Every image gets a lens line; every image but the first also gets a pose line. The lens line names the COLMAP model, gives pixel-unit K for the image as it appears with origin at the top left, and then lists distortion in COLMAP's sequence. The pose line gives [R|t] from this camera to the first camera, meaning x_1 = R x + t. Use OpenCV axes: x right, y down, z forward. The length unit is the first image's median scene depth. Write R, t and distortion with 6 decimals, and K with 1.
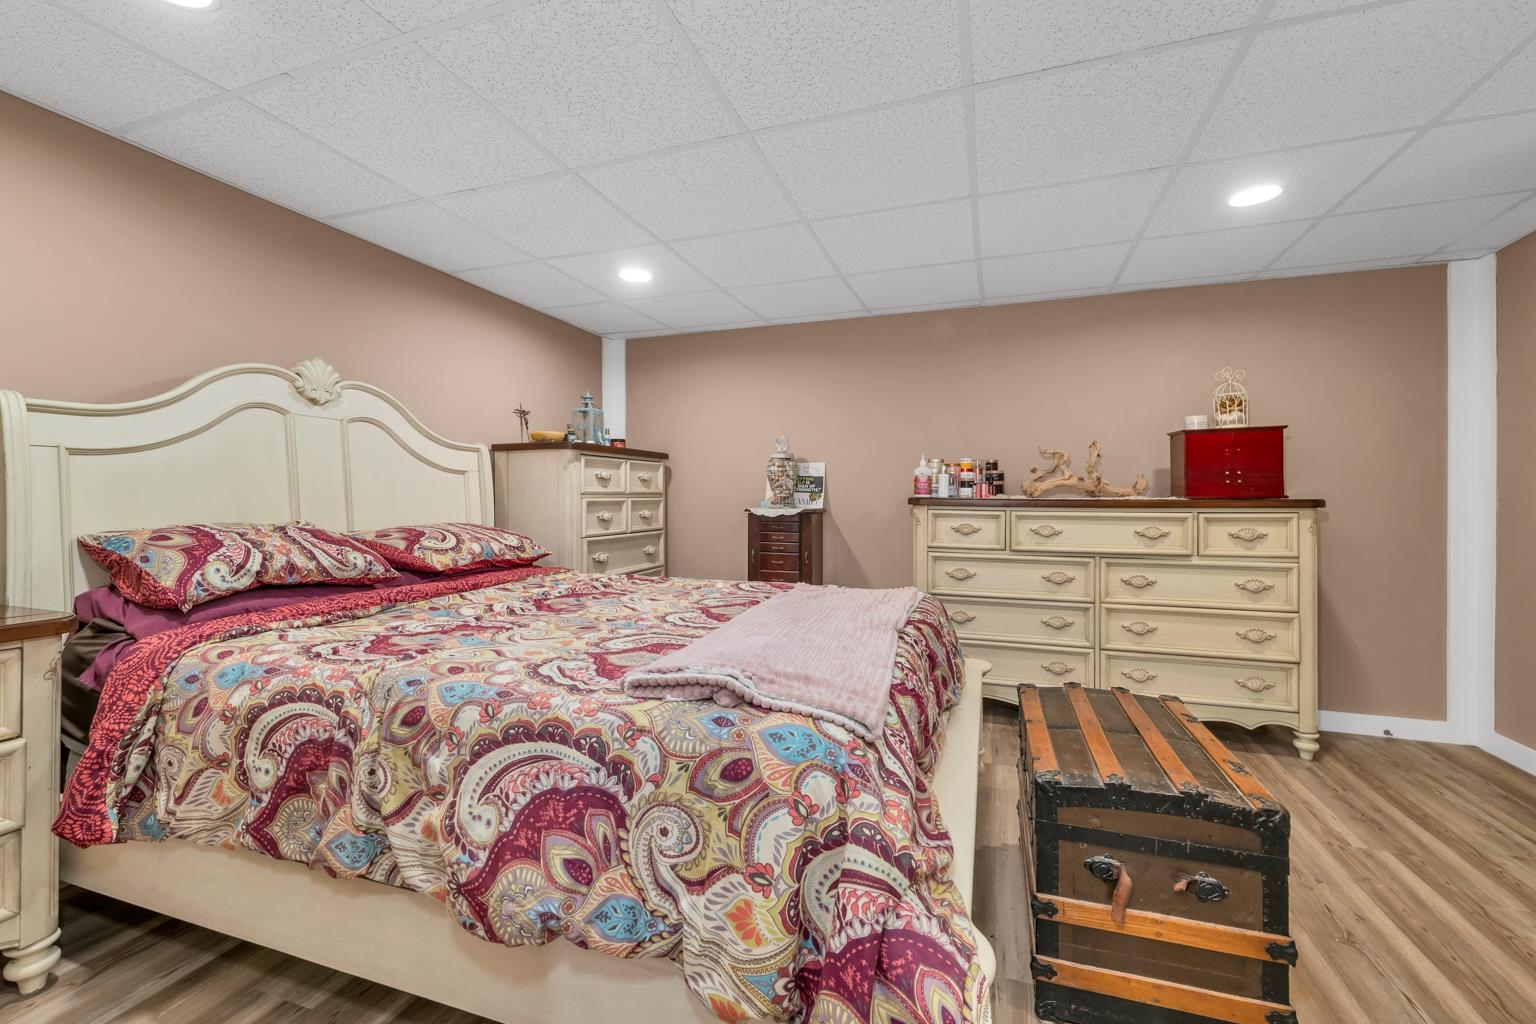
lens RADIAL K [[650.9, 0, 763.7], [0, 650.9, 500.2], [0, 0, 1]] dist [0.002664, 0.000039]
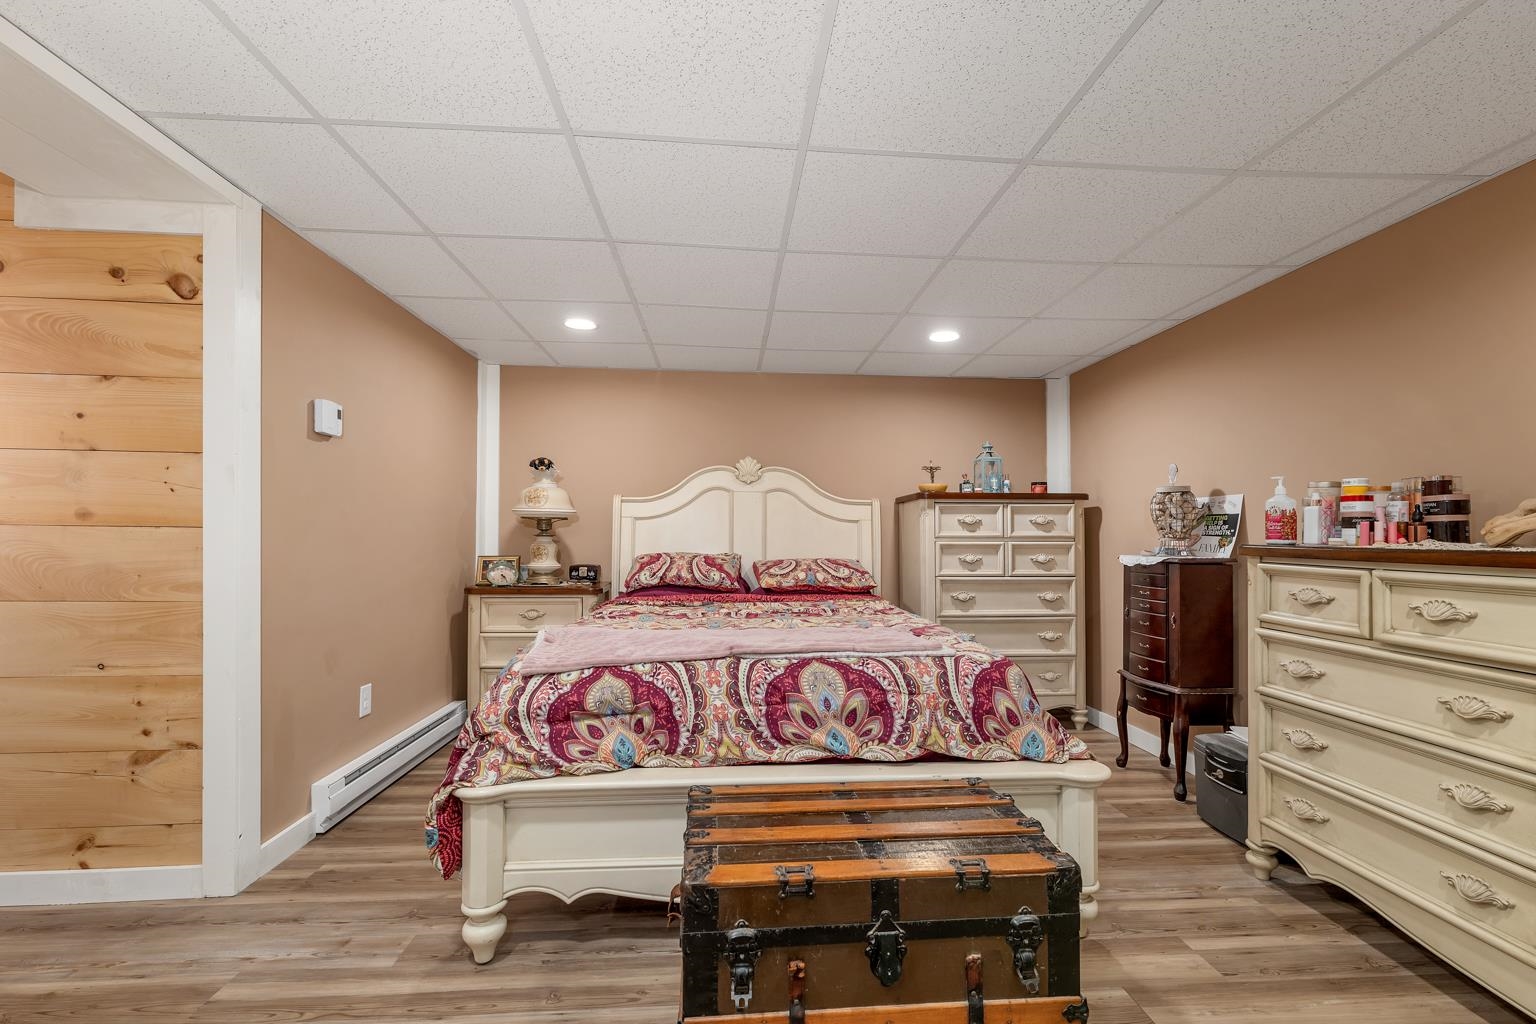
lens RADIAL K [[650.9, 0, 765.8], [0, 650.9, 527.3], [0, 0, 1]] dist [0.002664, 0.000039]
pose [[0.385261, -0.012399, -0.922724, 0.650348], [-0.008554, 0.999819, -0.017007, -0.005874], [0.922768, 0.014445, 0.385086, 0.292071]]
